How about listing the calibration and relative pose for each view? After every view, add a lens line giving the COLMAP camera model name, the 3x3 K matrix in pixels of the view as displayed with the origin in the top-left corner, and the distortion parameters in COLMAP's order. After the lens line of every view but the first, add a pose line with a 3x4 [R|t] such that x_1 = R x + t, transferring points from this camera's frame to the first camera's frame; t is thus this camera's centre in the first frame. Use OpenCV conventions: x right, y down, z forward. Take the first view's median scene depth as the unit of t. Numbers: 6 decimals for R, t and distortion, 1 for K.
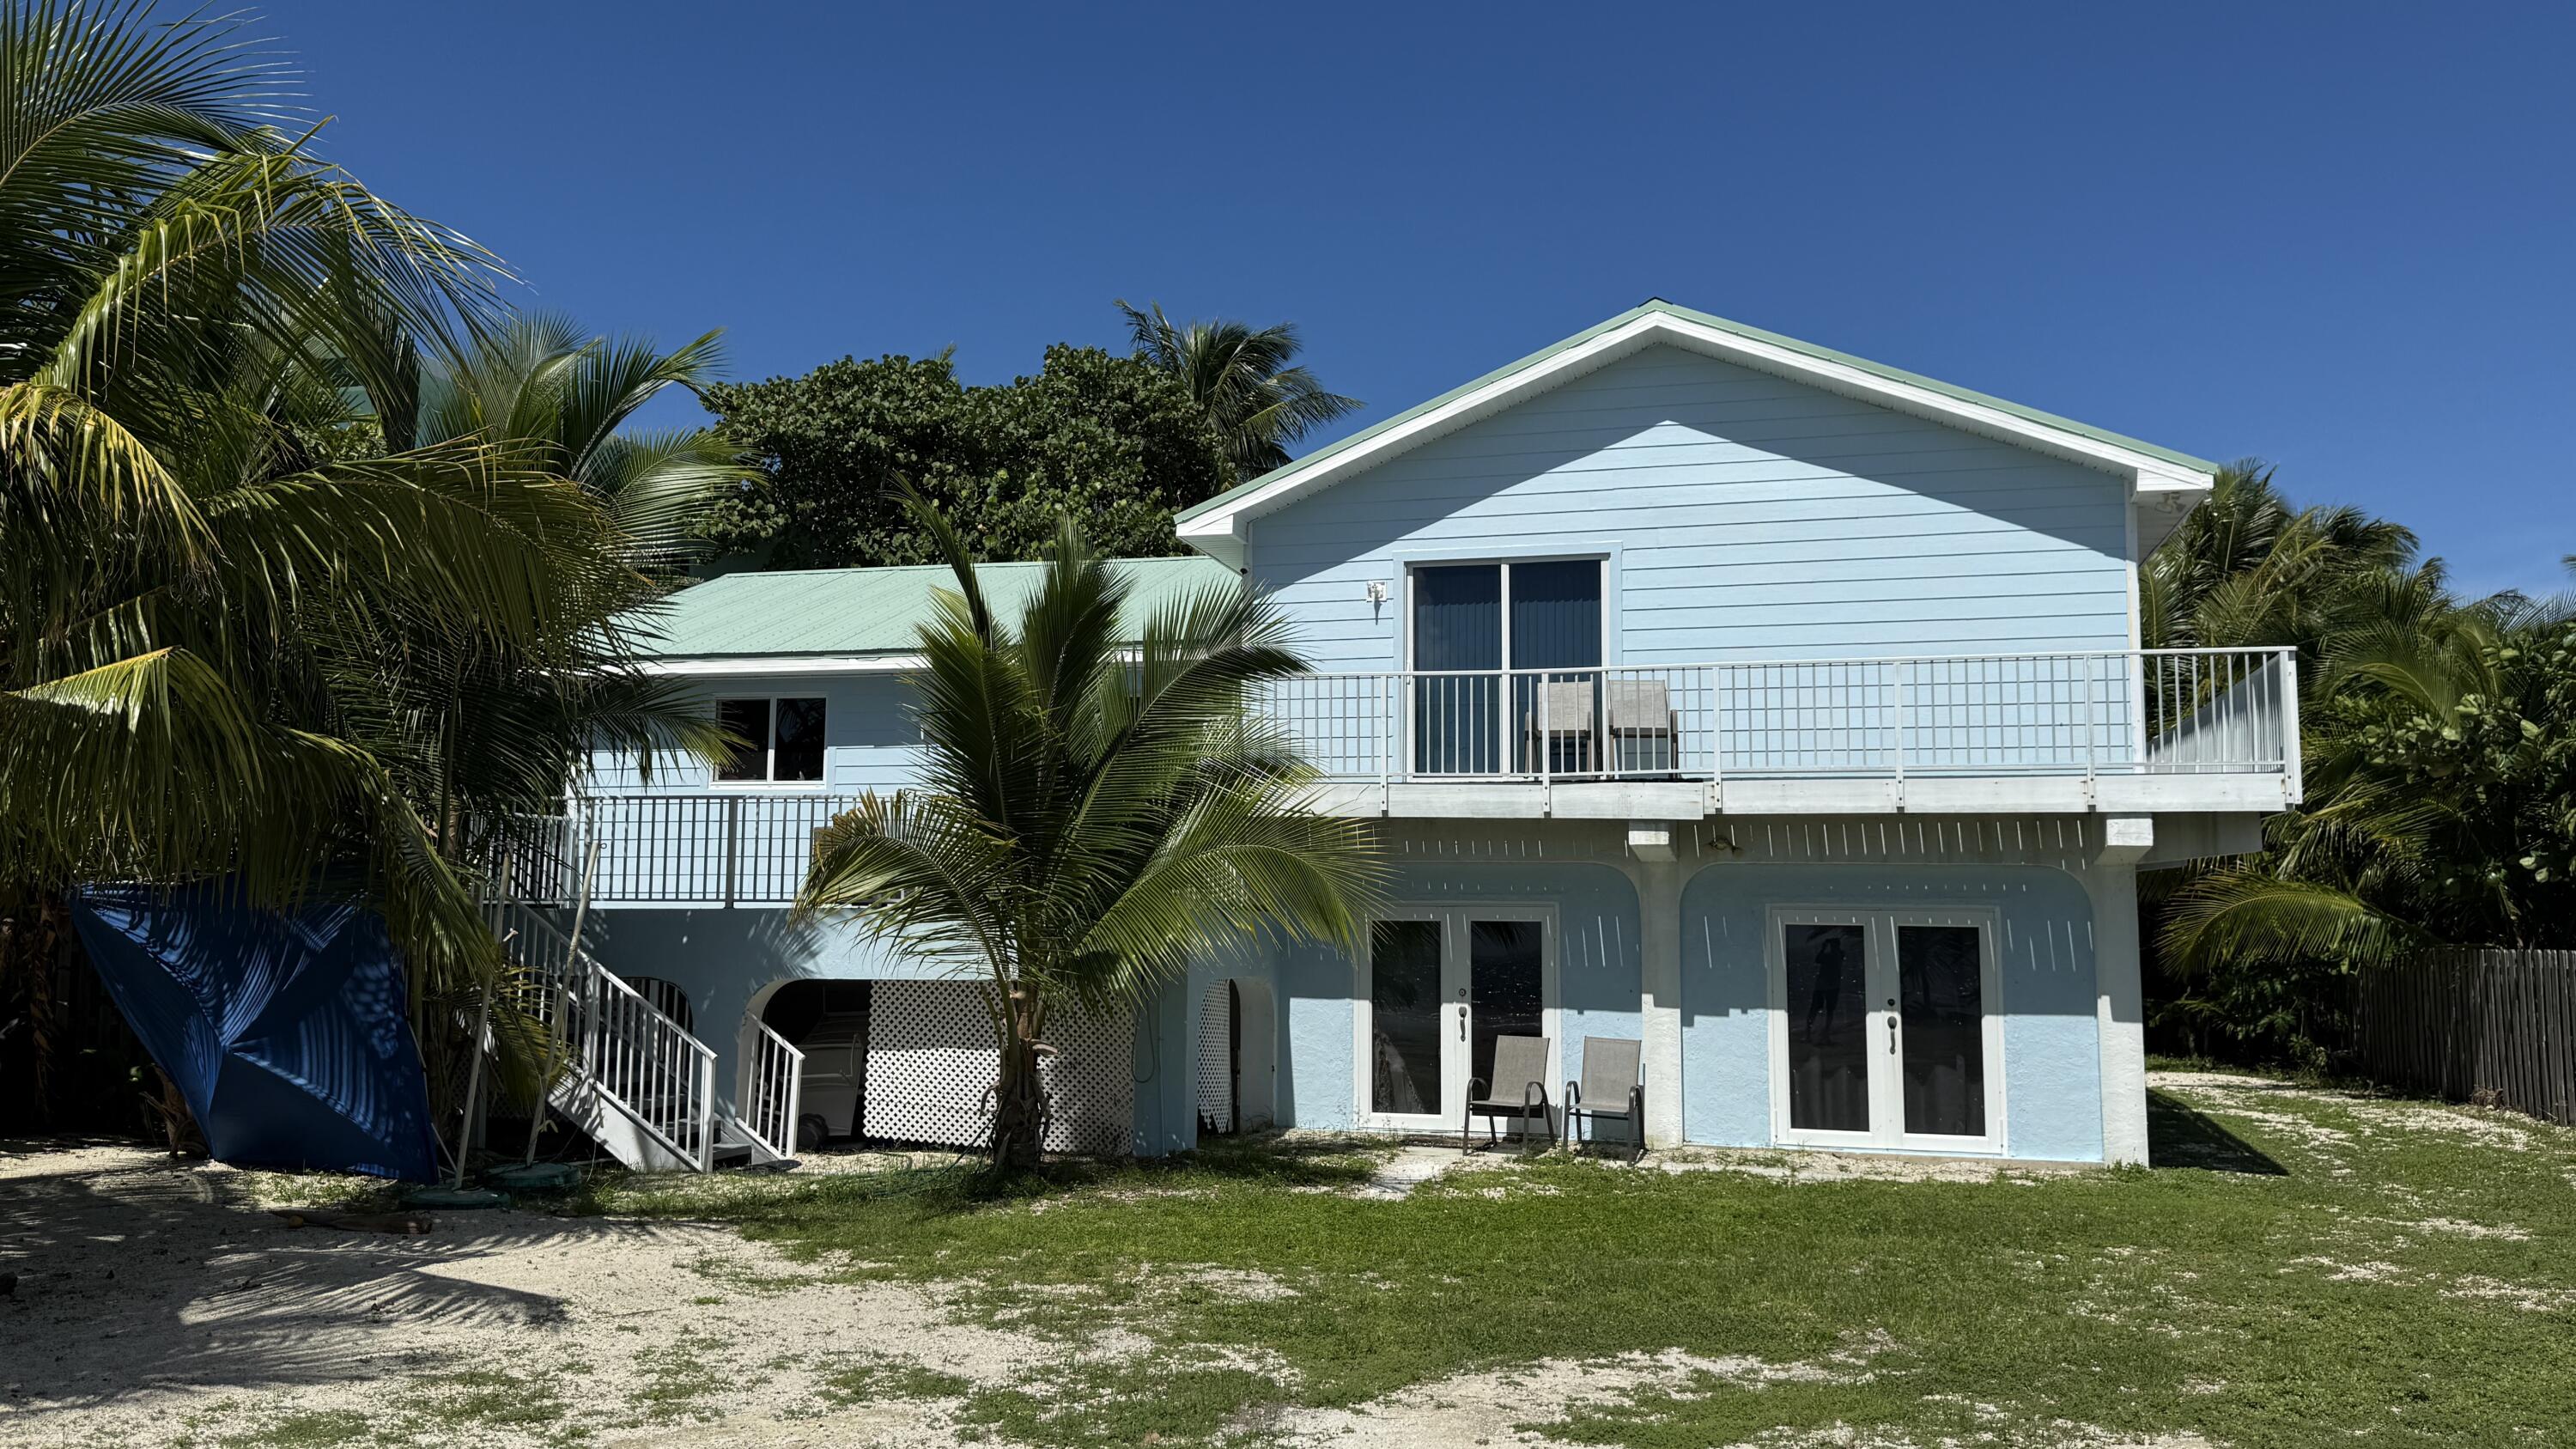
lens RADIAL K [[2002.7, 0, 1285.7], [0, 2002.7, 718.8], [0, 0, 1]] dist [0.173602, -0.322155]
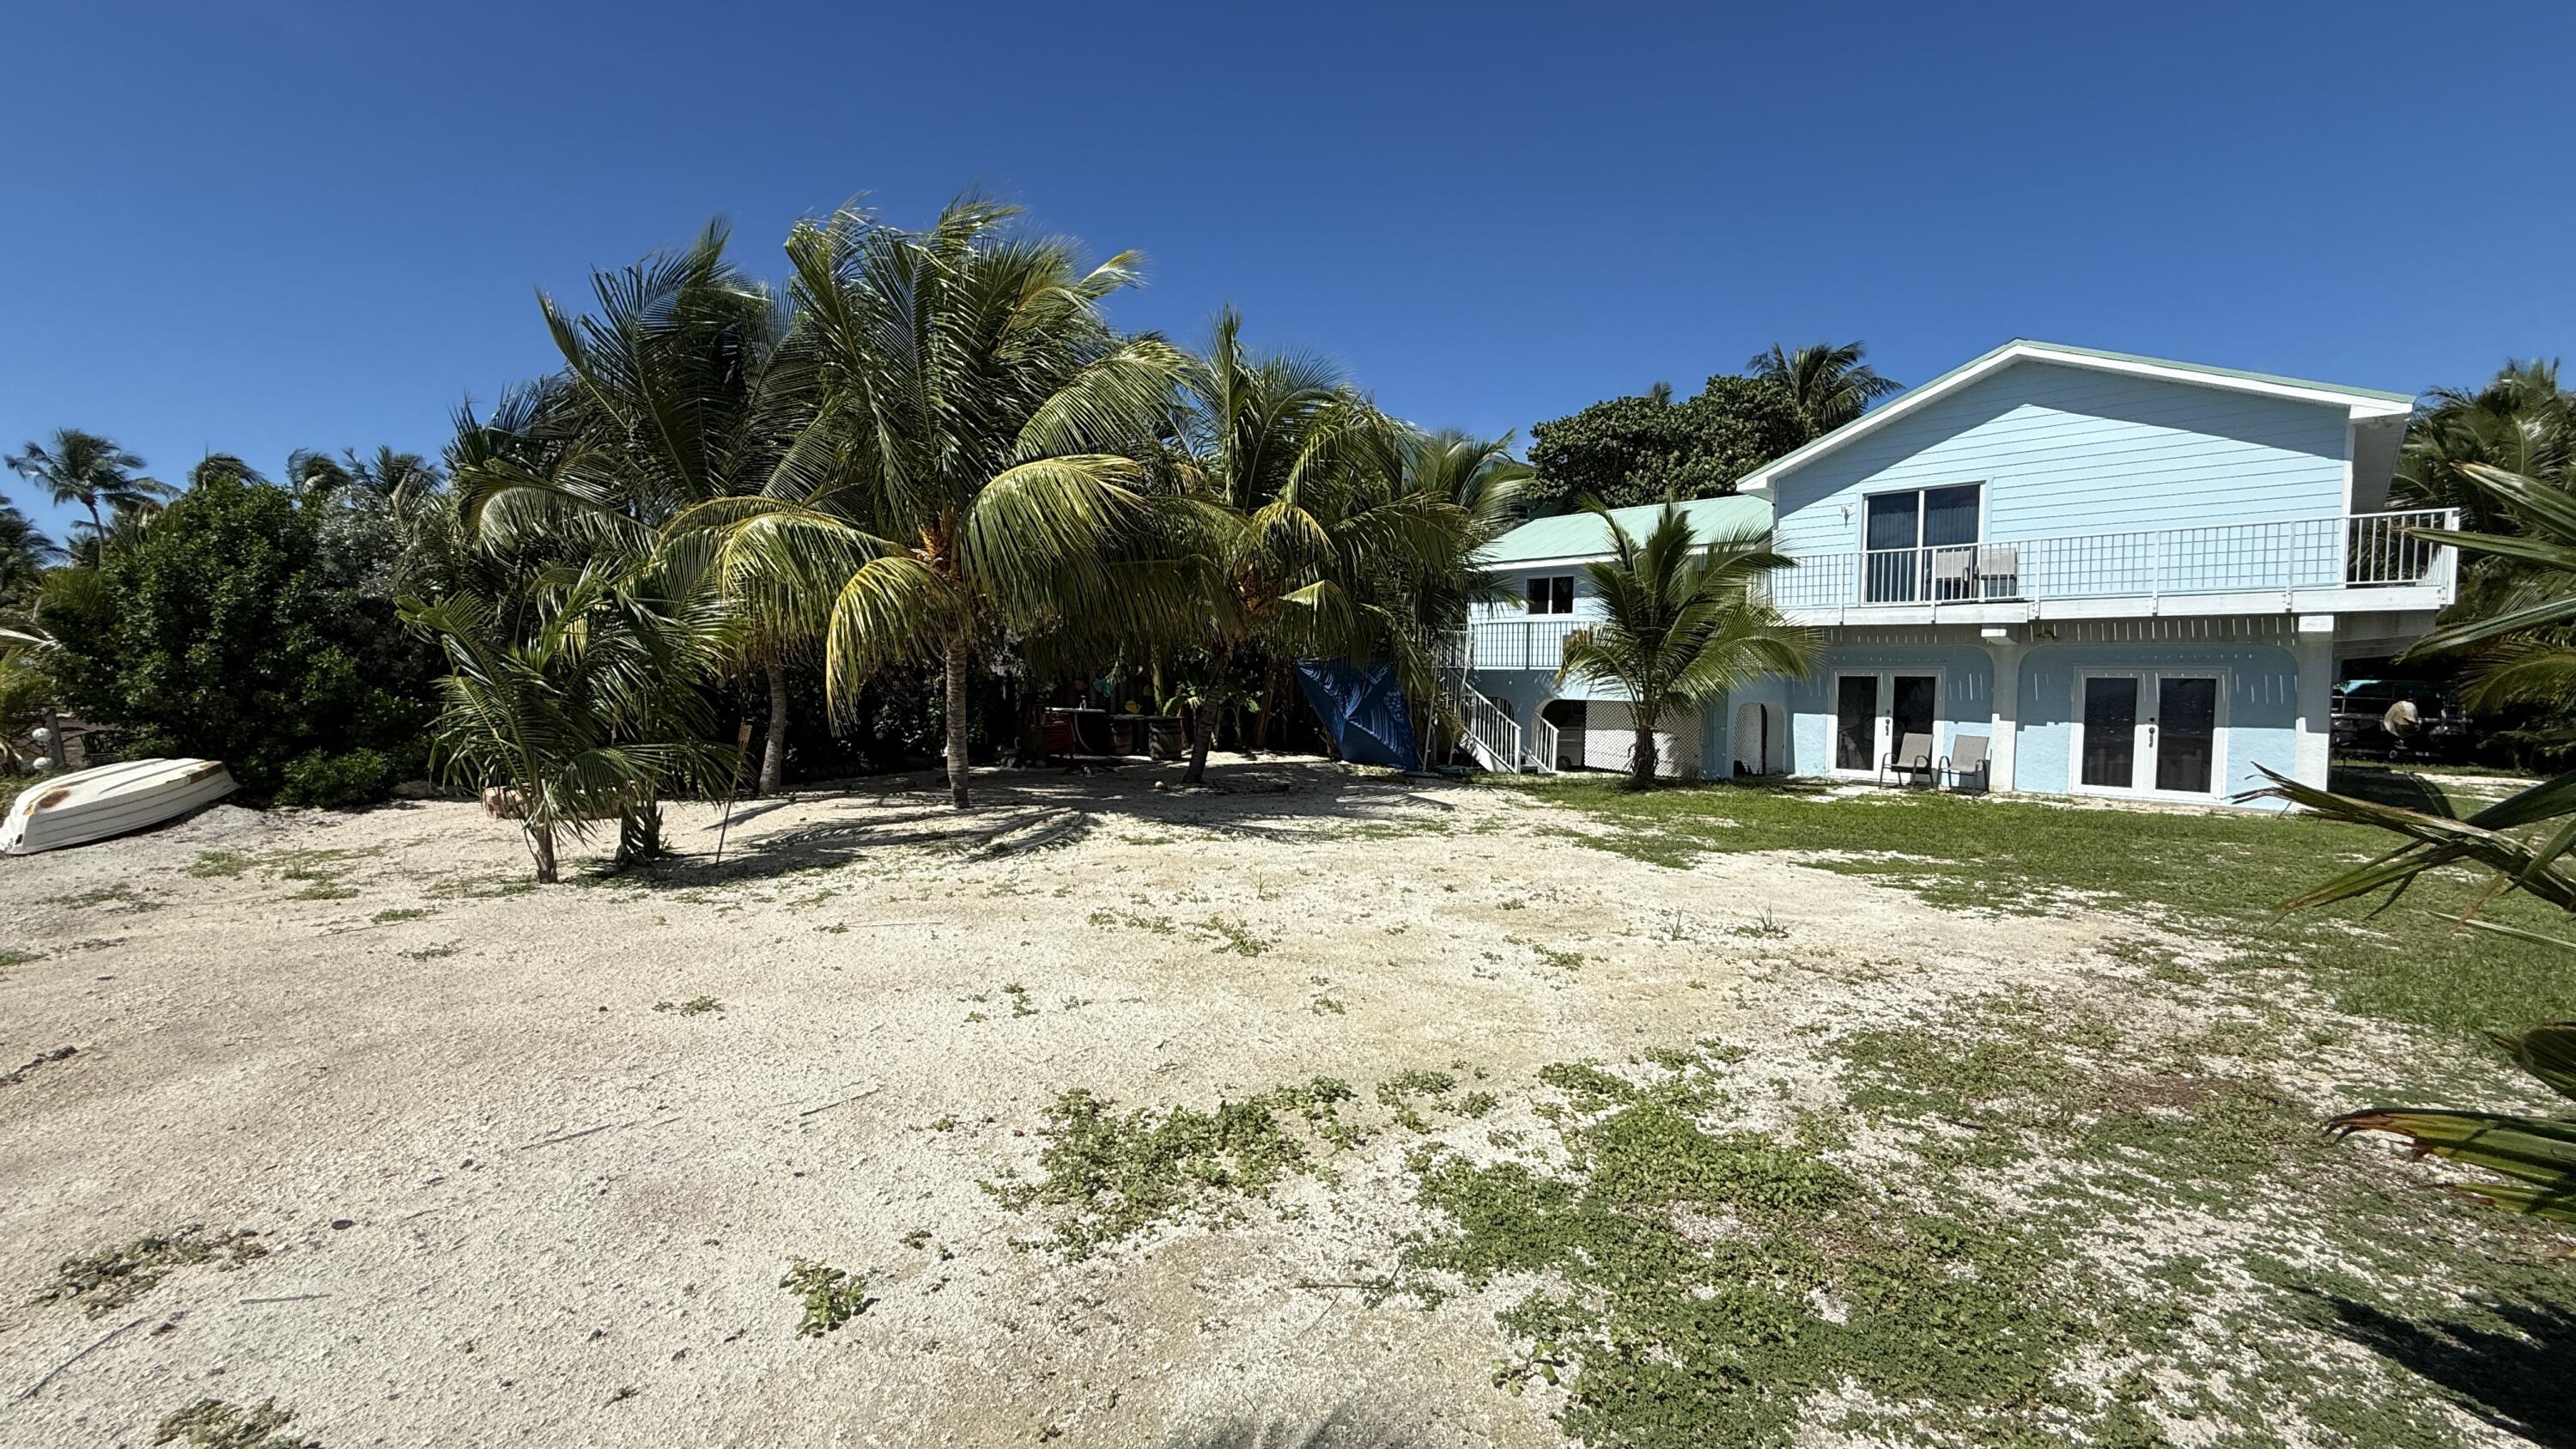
lens RADIAL K [[1028.9, 0, 1283.9], [0, 1028.9, 724.2], [0, 0, 1]] dist [0.001189, 0.000111]
pose [[0.860875, 0.026031, -0.508150, 0.097029], [0.046832, 0.990398, 0.130074, -0.013918], [0.506657, -0.135775, 0.851390, -0.189560]]
